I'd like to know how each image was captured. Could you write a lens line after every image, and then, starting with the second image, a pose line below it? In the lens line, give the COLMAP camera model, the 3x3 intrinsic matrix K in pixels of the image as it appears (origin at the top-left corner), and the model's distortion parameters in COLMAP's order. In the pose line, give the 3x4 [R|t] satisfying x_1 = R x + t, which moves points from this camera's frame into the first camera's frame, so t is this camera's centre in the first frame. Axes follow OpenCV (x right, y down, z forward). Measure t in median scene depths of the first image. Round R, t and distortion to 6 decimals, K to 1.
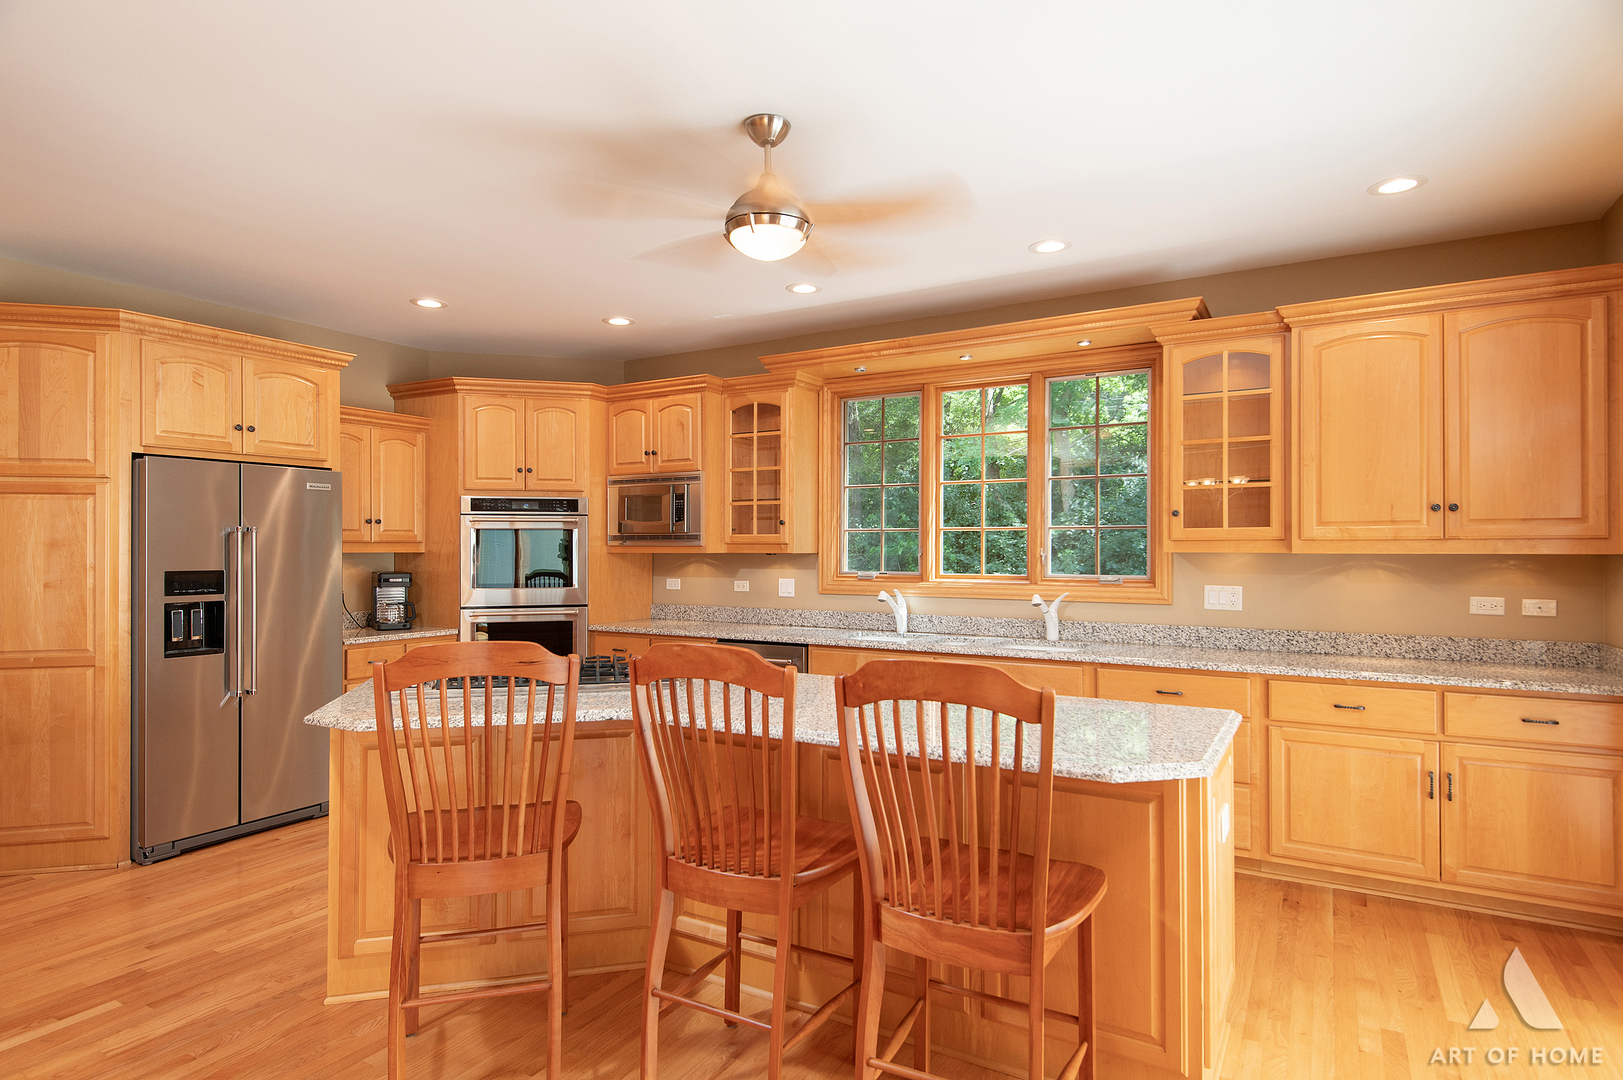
lens RADIAL K [[888.4, 0, 811.5], [0, 888.4, 540.0], [0, 0, 1]] dist [0.027236, -0.000910]
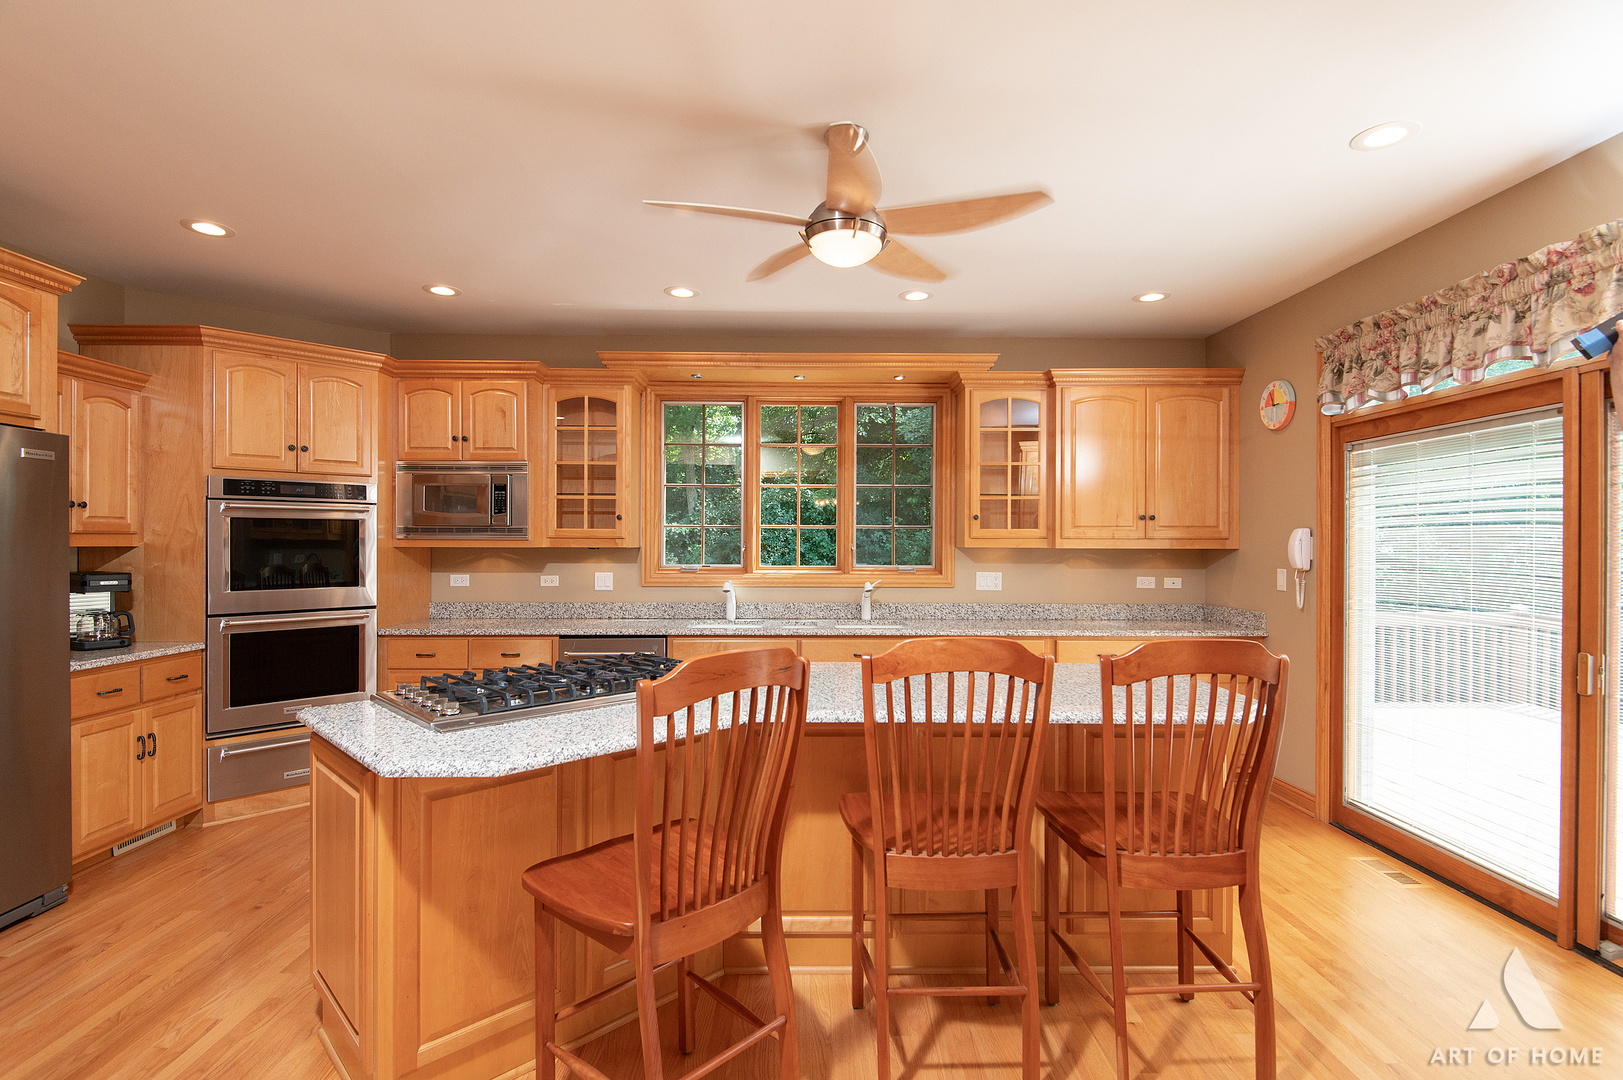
lens RADIAL K [[753.9, 0, 807.0], [0, 753.9, 545.9], [0, 0, 1]] dist [0.021973, -0.022076]
pose [[0.856026, 0.002049, 0.516929, -0.302054], [-0.008717, 0.999907, 0.010471, 0.001976], [-0.516860, -0.013469, 0.855964, 0.151811]]
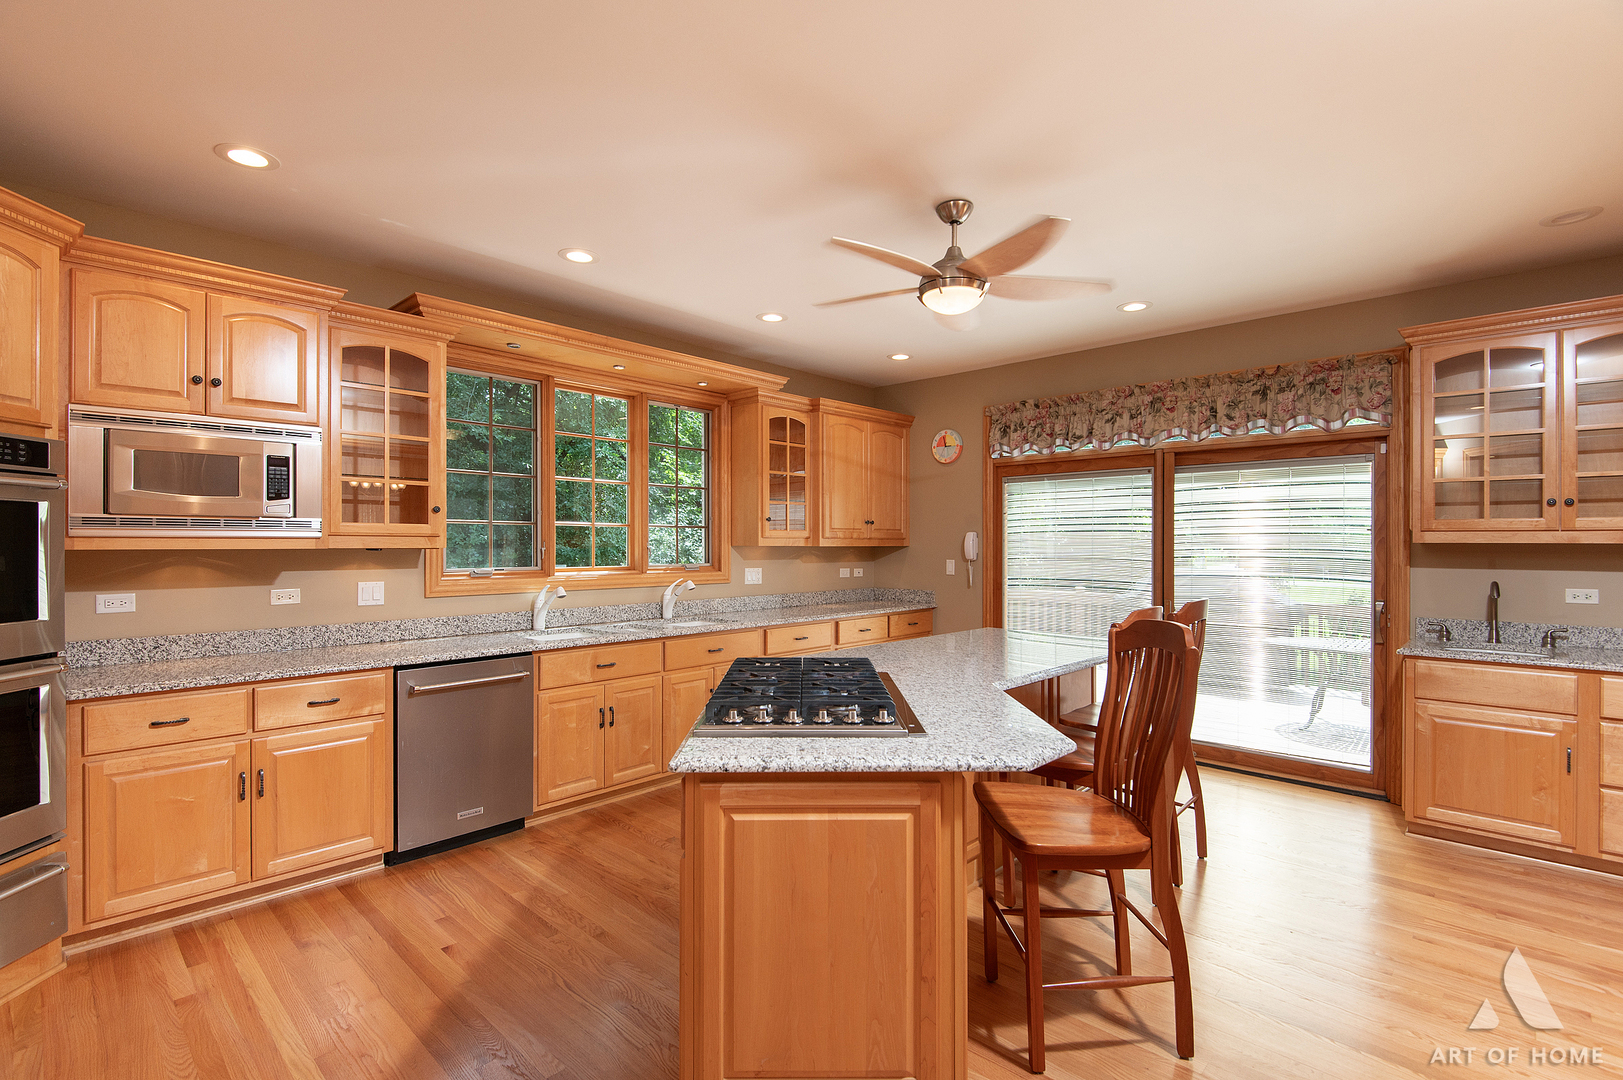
lens RADIAL K [[753.9, 0, 807.0], [0, 753.9, 545.9], [0, 0, 1]] dist [0.021973, -0.022076]
pose [[0.227263, -0.001139, 0.973833, -0.632064], [-0.010377, 0.999940, 0.003591, 0.006971], [-0.973778, -0.010922, 0.227237, 0.532658]]
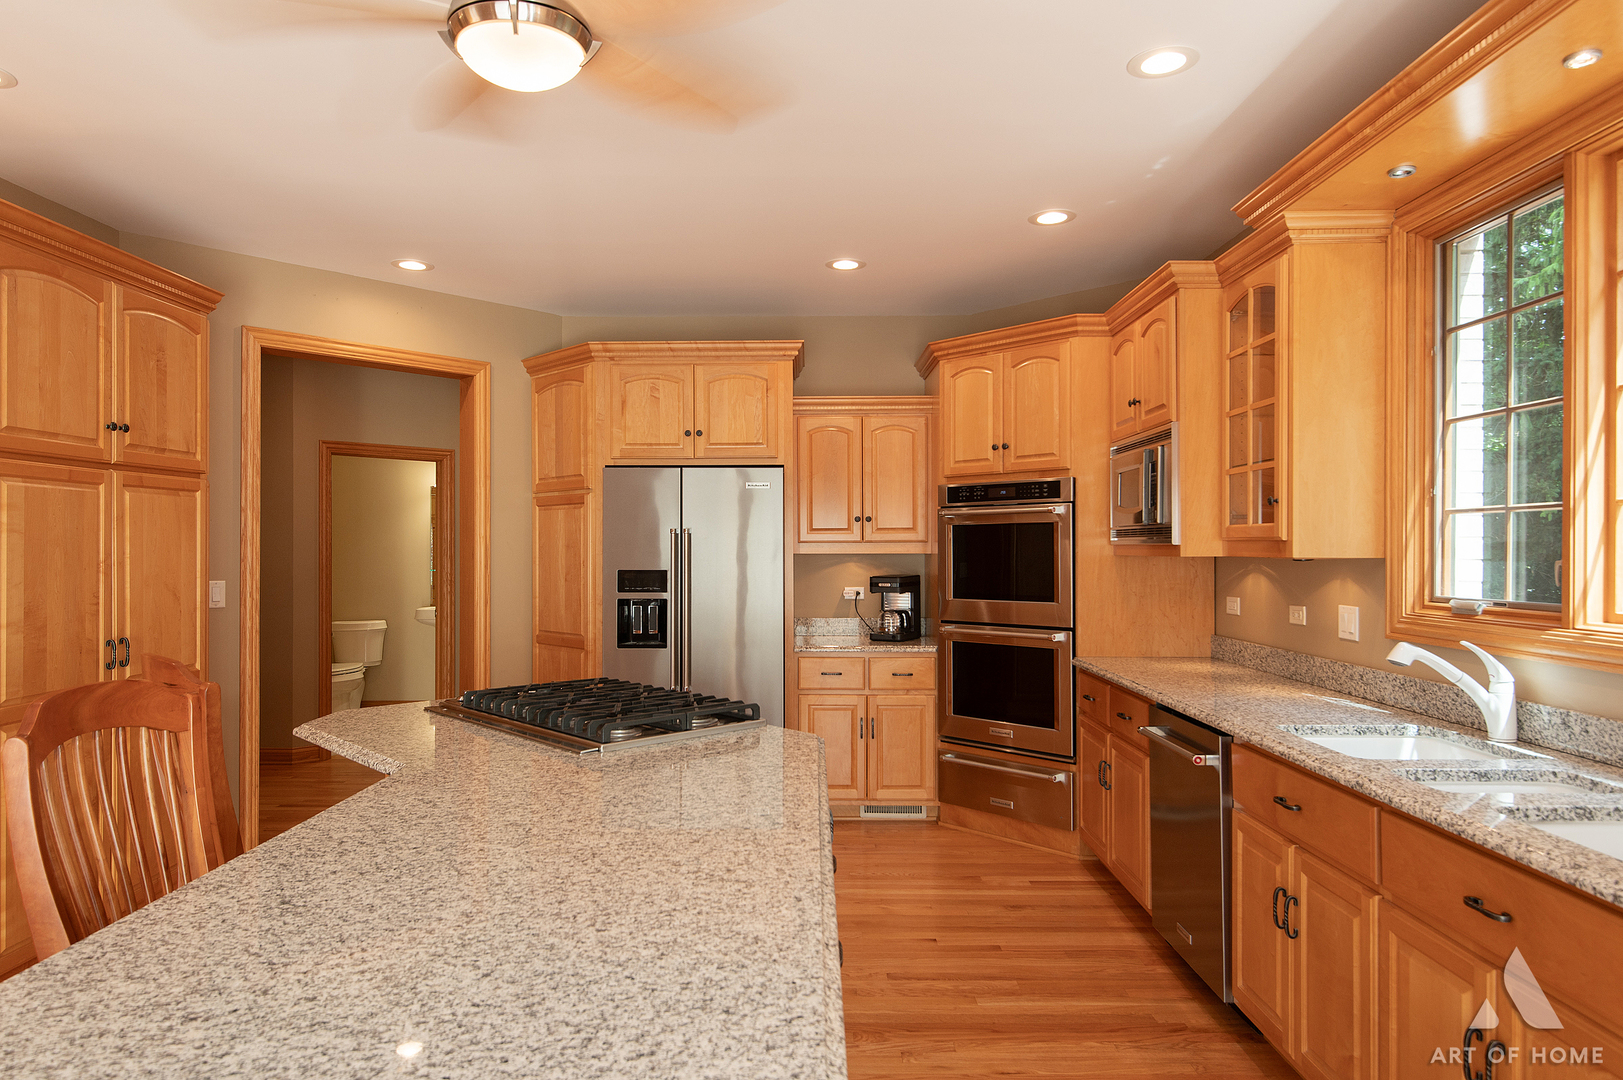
lens RADIAL K [[996.1, 0, 774.7], [0, 996.1, 548.1], [0, 0, 1]] dist [0.001256, -0.000182]
pose [[0.479509, -0.002062, -0.877534, 0.360911], [0.010404, 0.999940, 0.003335, 0.004386], [0.877475, -0.010729, 0.479502, 0.453035]]
